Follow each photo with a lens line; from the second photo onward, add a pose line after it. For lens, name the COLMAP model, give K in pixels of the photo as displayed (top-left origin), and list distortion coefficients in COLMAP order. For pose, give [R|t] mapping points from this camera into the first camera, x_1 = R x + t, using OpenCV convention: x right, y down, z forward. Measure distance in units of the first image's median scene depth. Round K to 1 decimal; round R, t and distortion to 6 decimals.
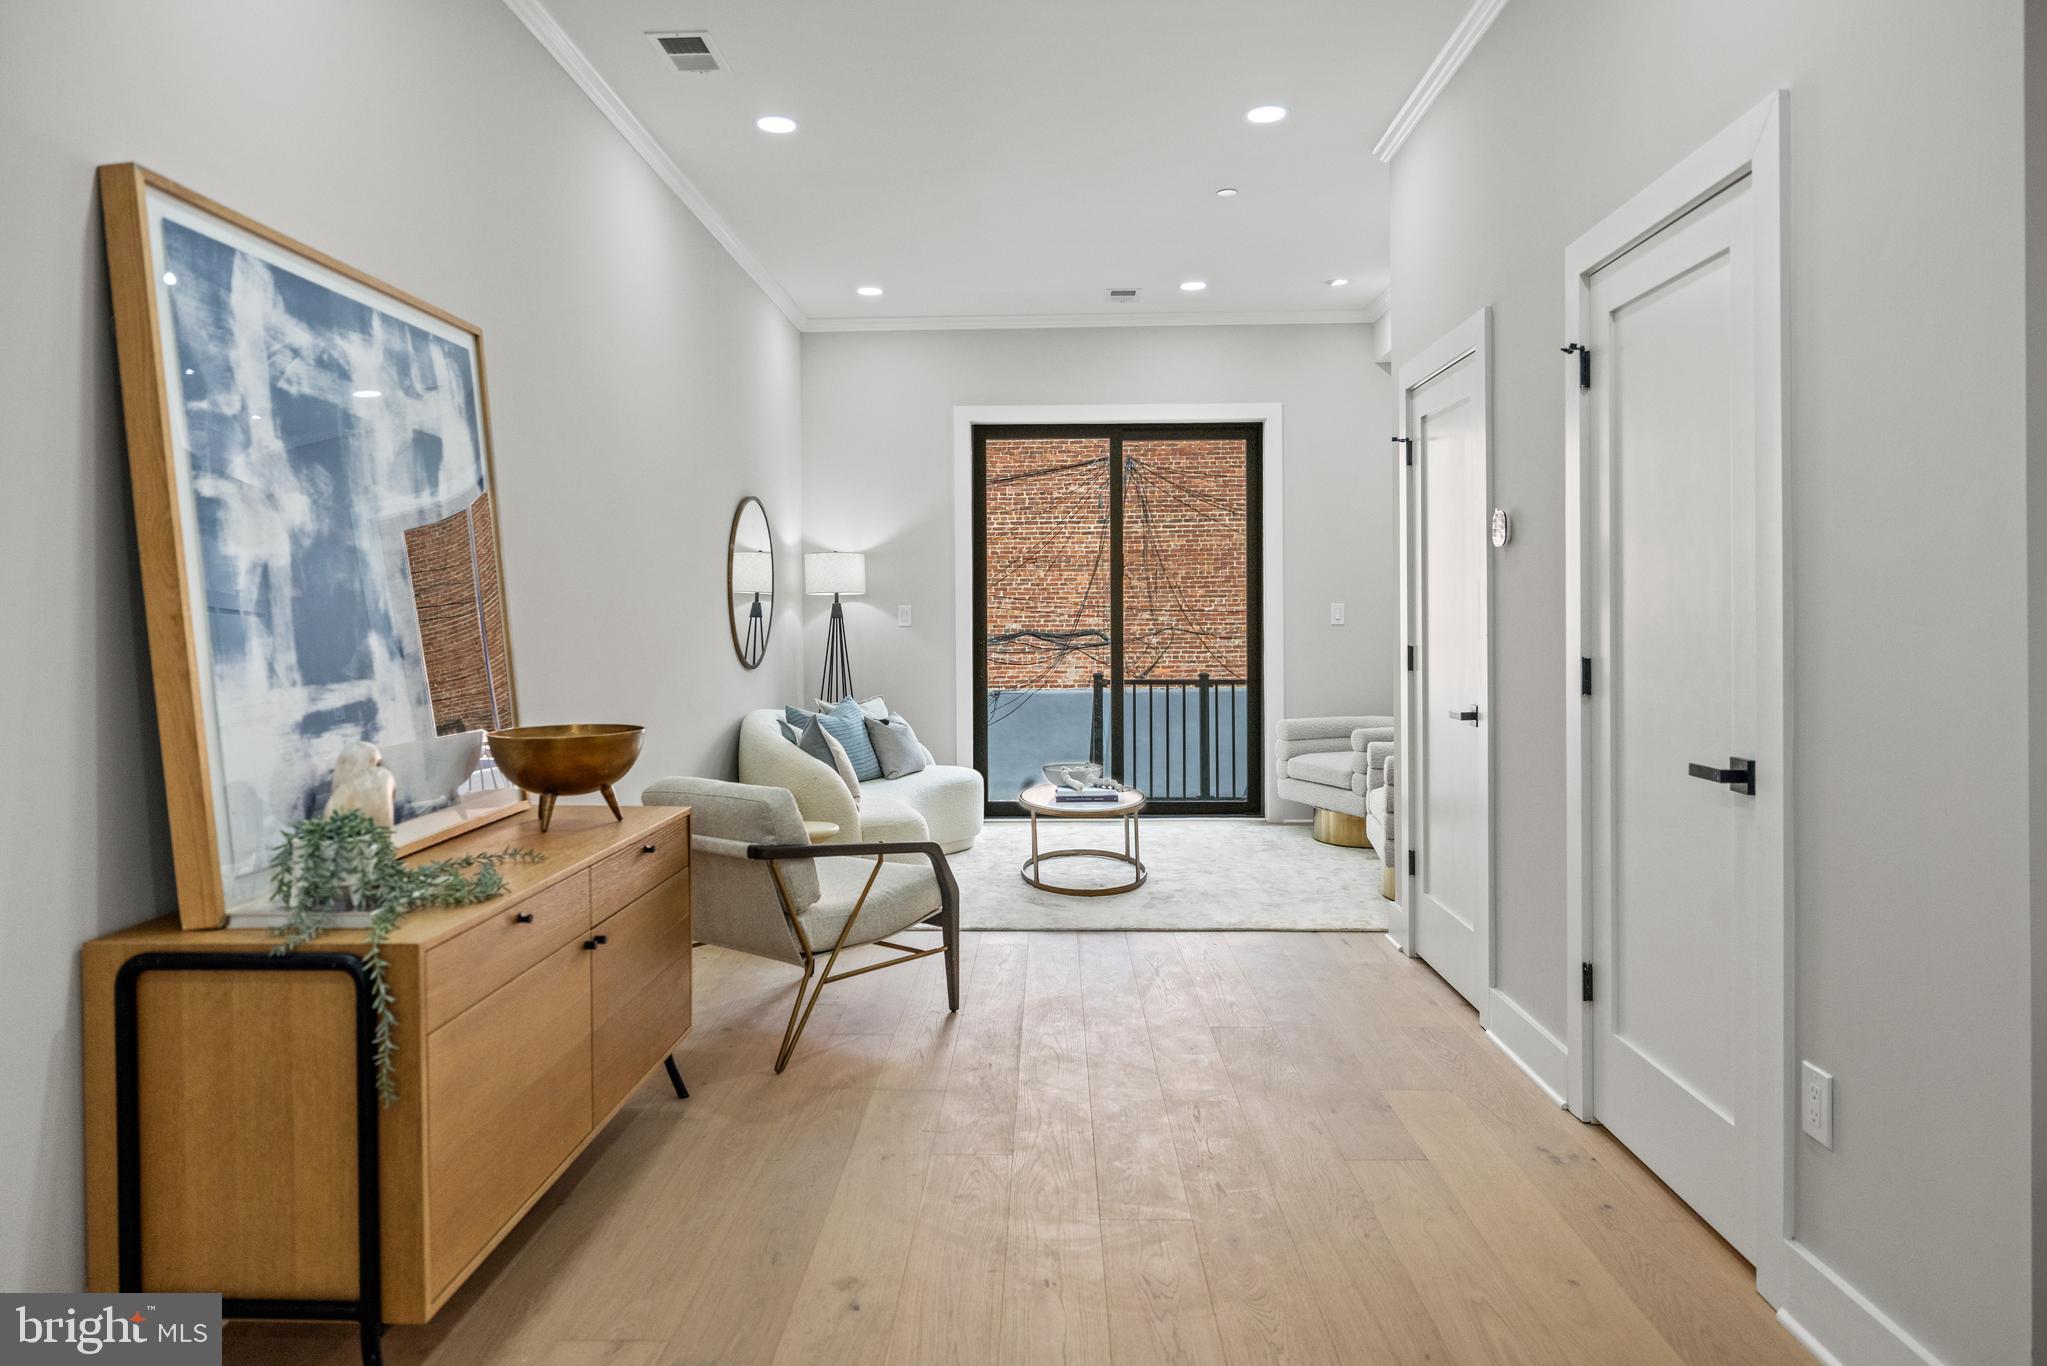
lens RADIAL K [[1304.5, 0, 1024.7], [0, 1304.5, 675.6], [0, 0, 1]] dist [0.000151, 0.000013]
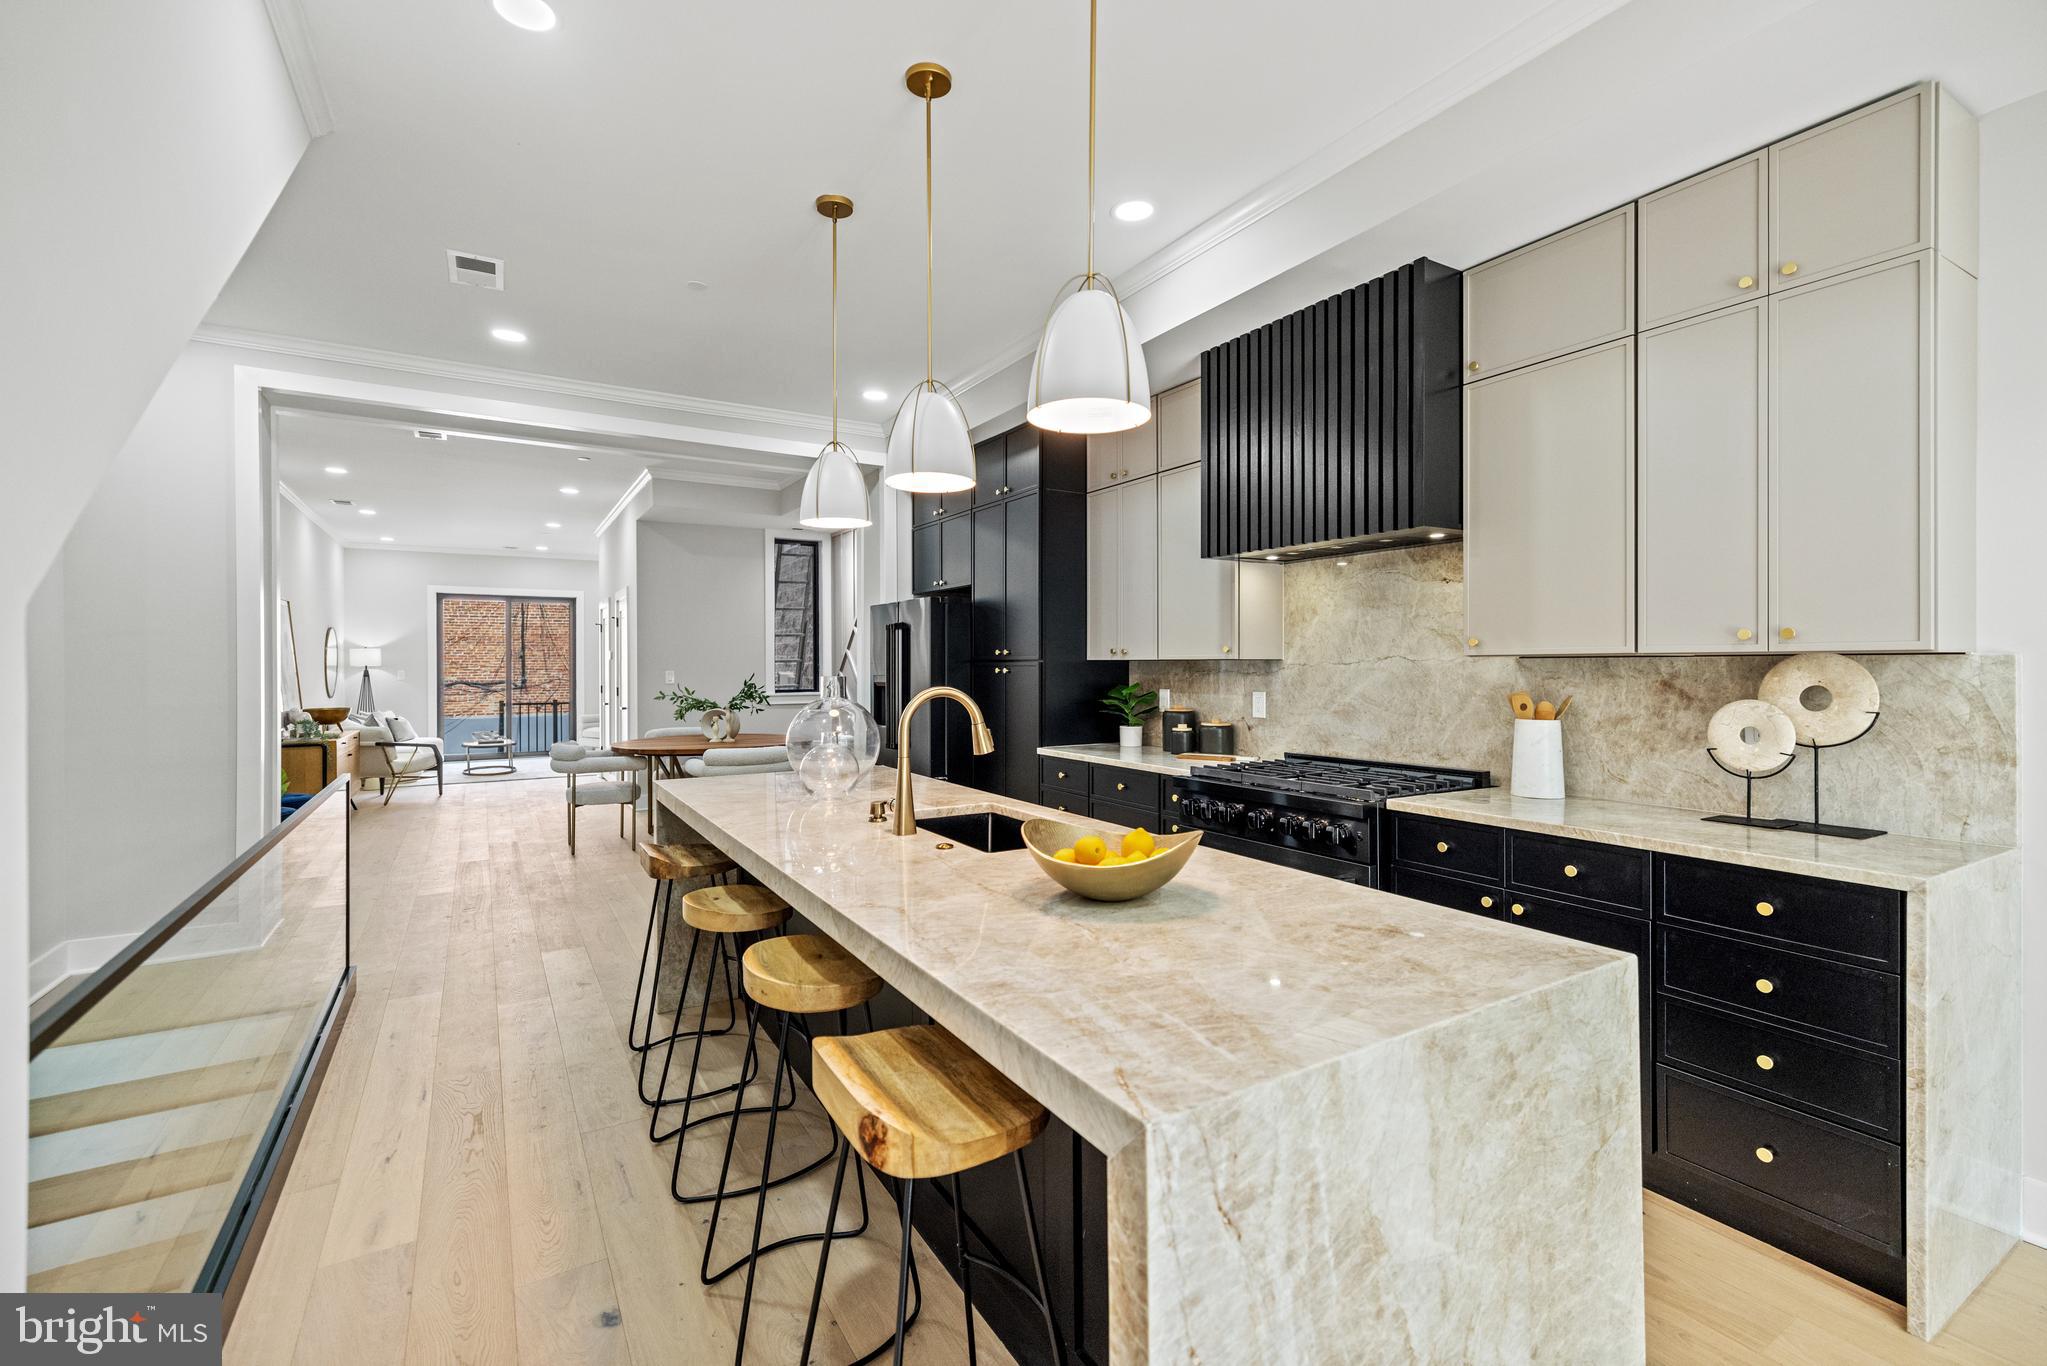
lens RADIAL K [[869.4, 0, 1014.7], [0, 869.4, 662.1], [0, 0, 1]] dist [-0.001952, -0.000181]
pose [[0.840709, 0.005393, 0.541461, -0.012614], [0.023961, 0.998600, -0.047151, 0.029968], [-0.540957, 0.052614, 0.839403, -0.896044]]
